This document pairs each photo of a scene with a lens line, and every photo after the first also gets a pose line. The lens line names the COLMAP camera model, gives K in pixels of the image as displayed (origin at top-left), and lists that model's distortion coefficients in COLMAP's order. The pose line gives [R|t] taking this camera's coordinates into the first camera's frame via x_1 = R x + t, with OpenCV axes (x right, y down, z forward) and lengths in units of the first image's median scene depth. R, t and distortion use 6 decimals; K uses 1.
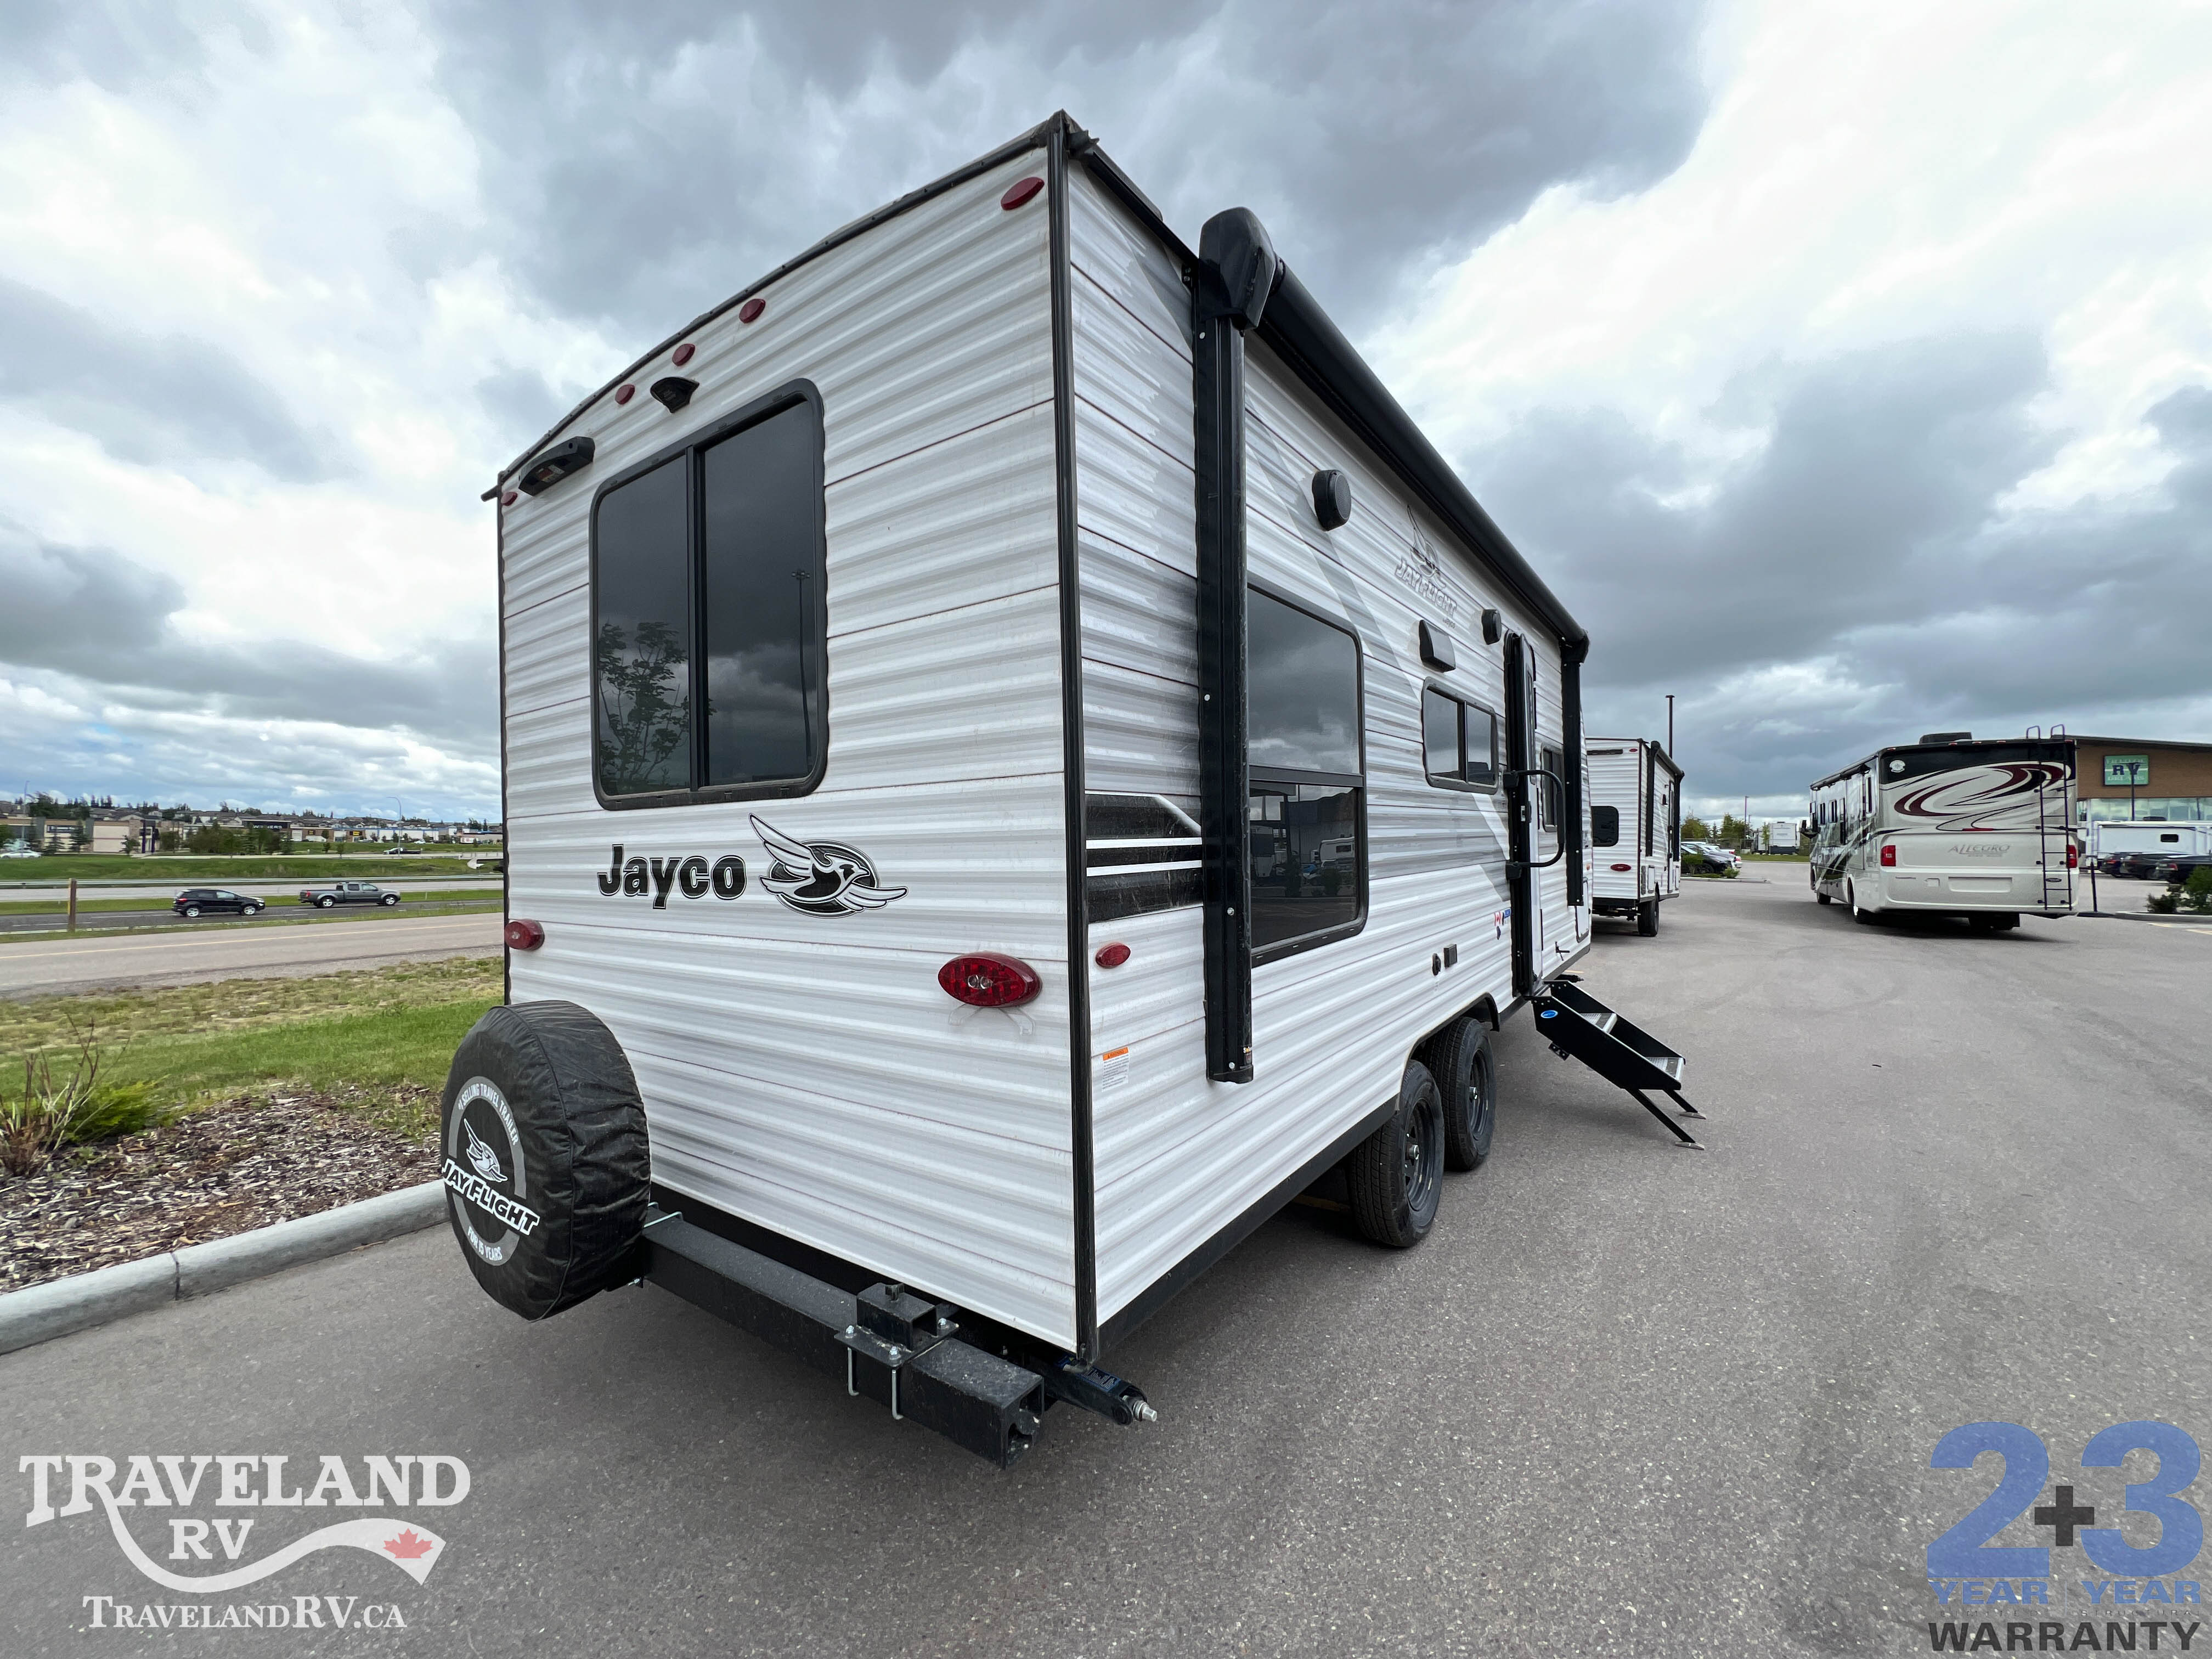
lens RADIAL K [[881.0, 0, 1117.8], [0, 881.0, 824.5], [0, 0, 1]] dist [-0.001254, 0.000506]
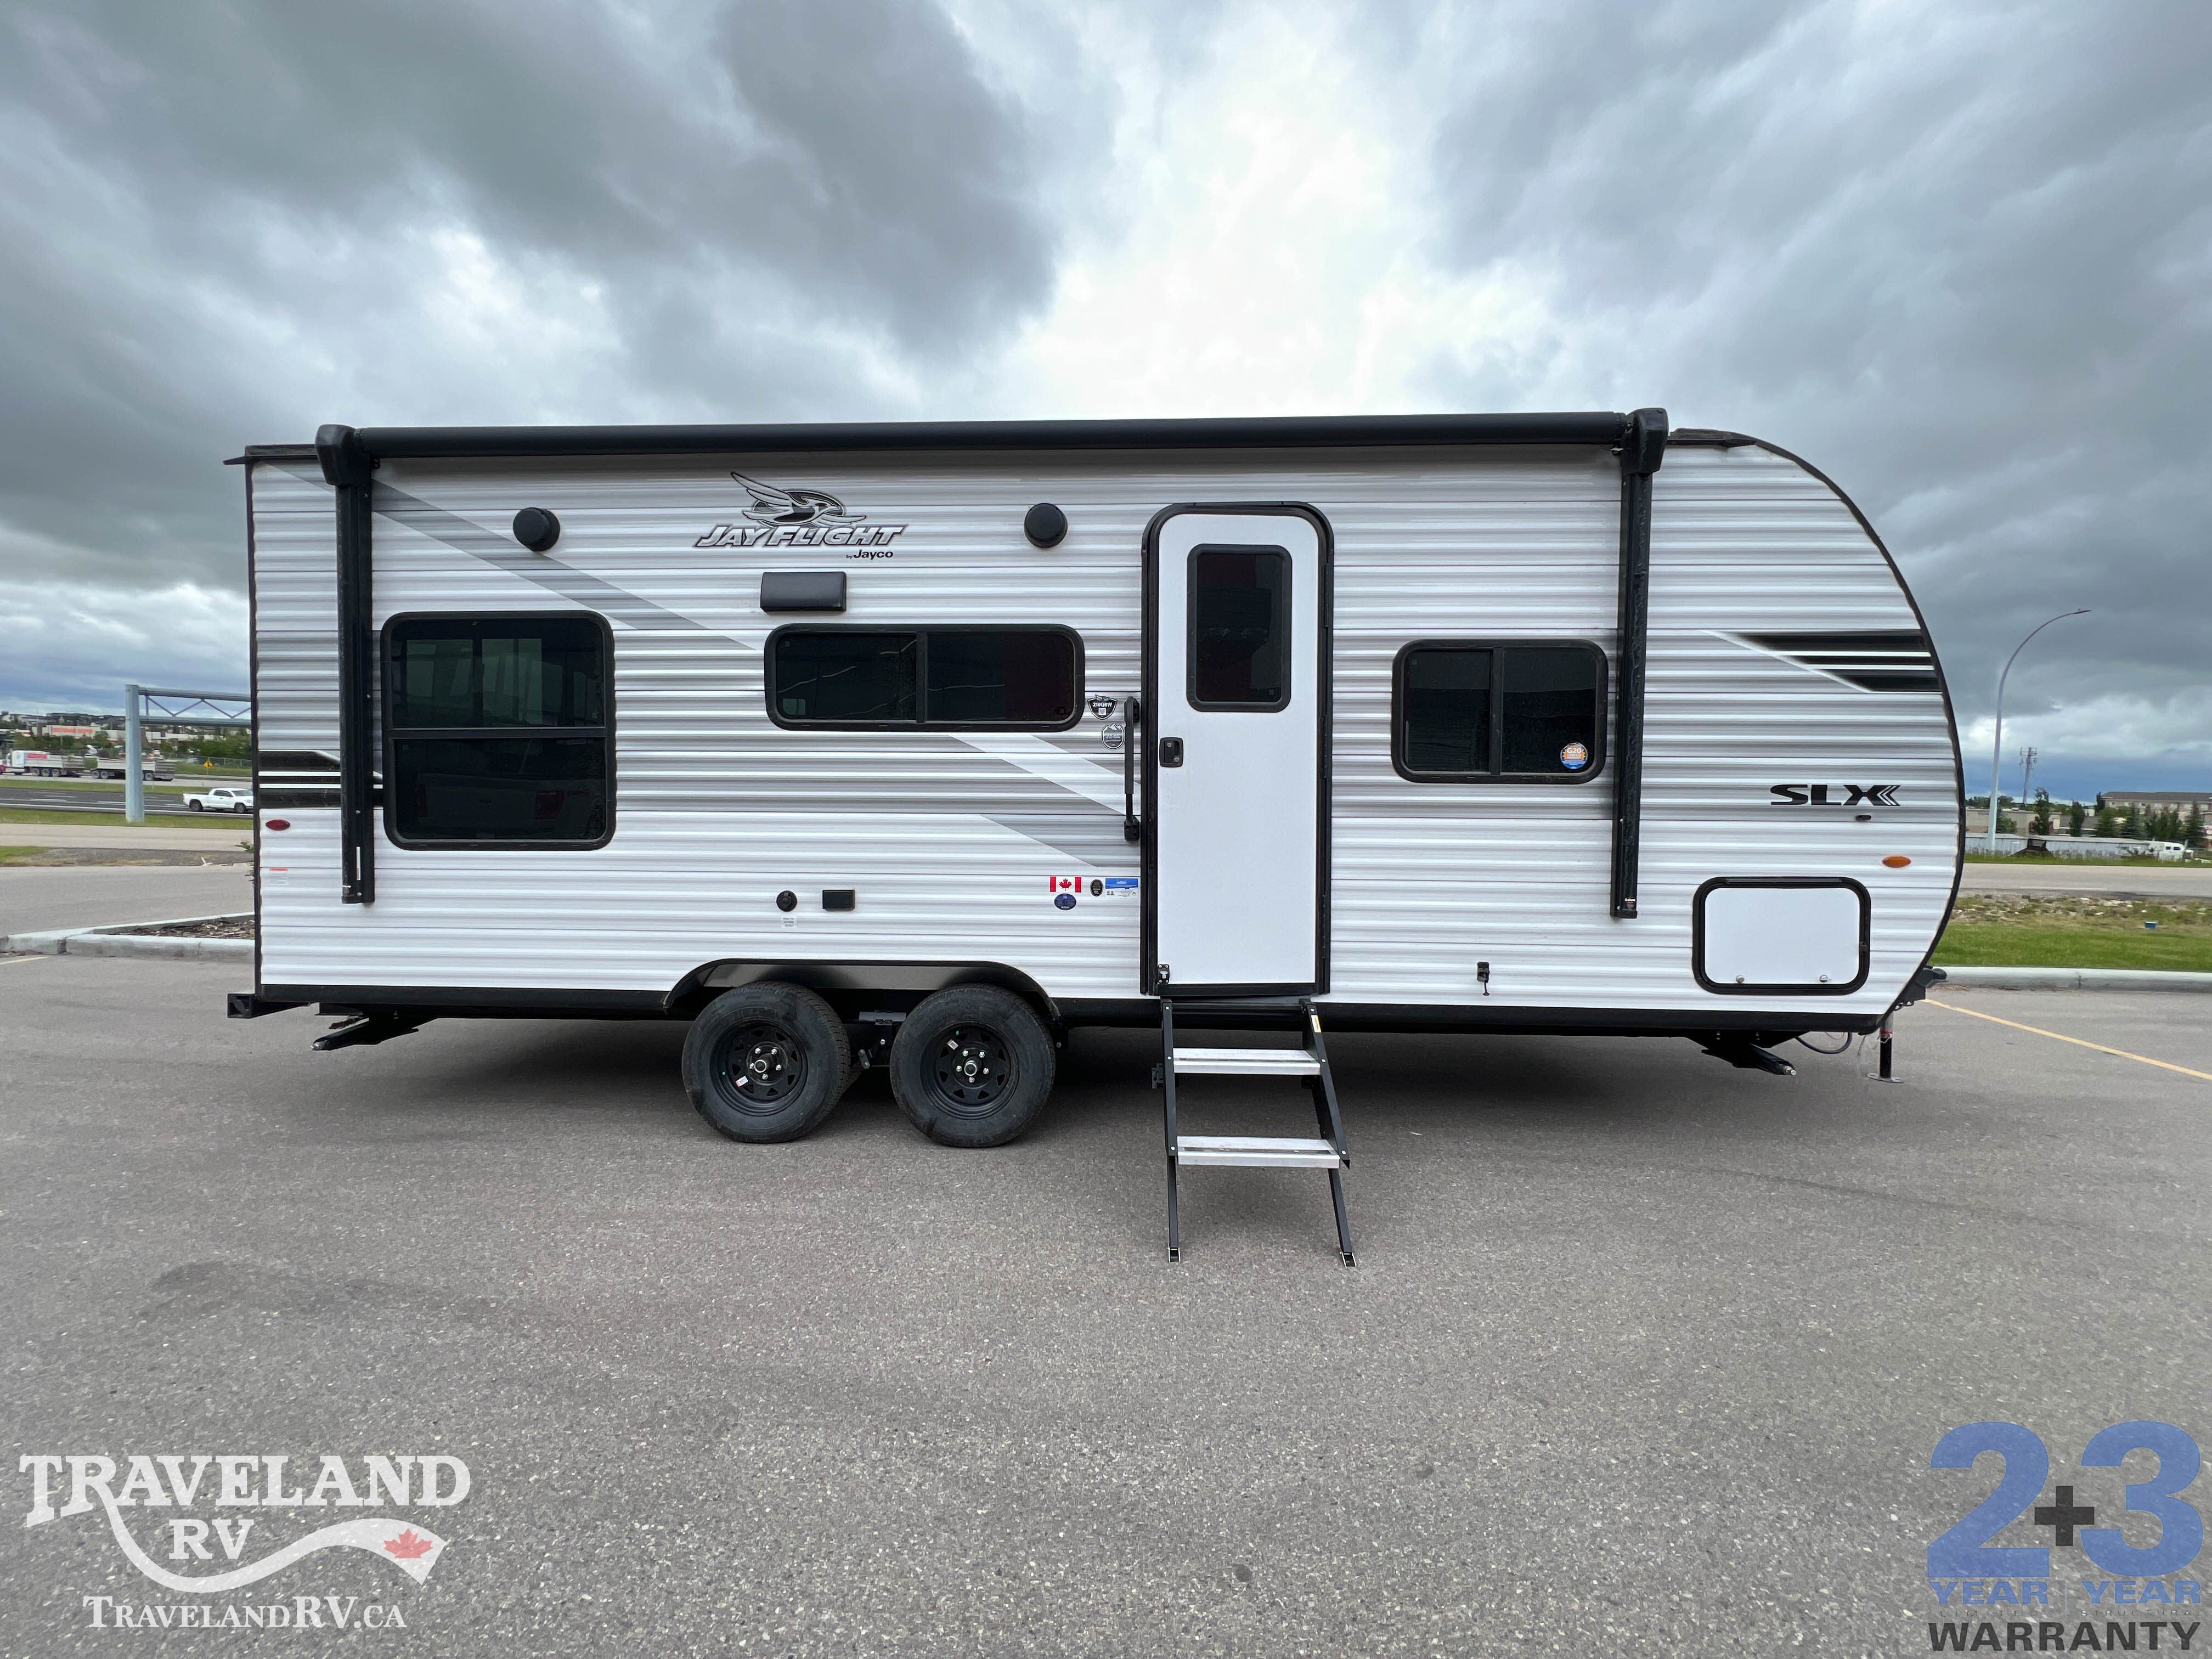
lens RADIAL K [[881.0, 0, 1105.0], [0, 881.0, 833.5], [0, 0, 1]] dist [-0.001254, 0.000506]
pose [[0.549159, 0.053848, -0.833981, 1.835679], [-0.008436, 0.998228, 0.058898, 0.015253], [0.835675, -0.025308, 0.548641, 0.946727]]
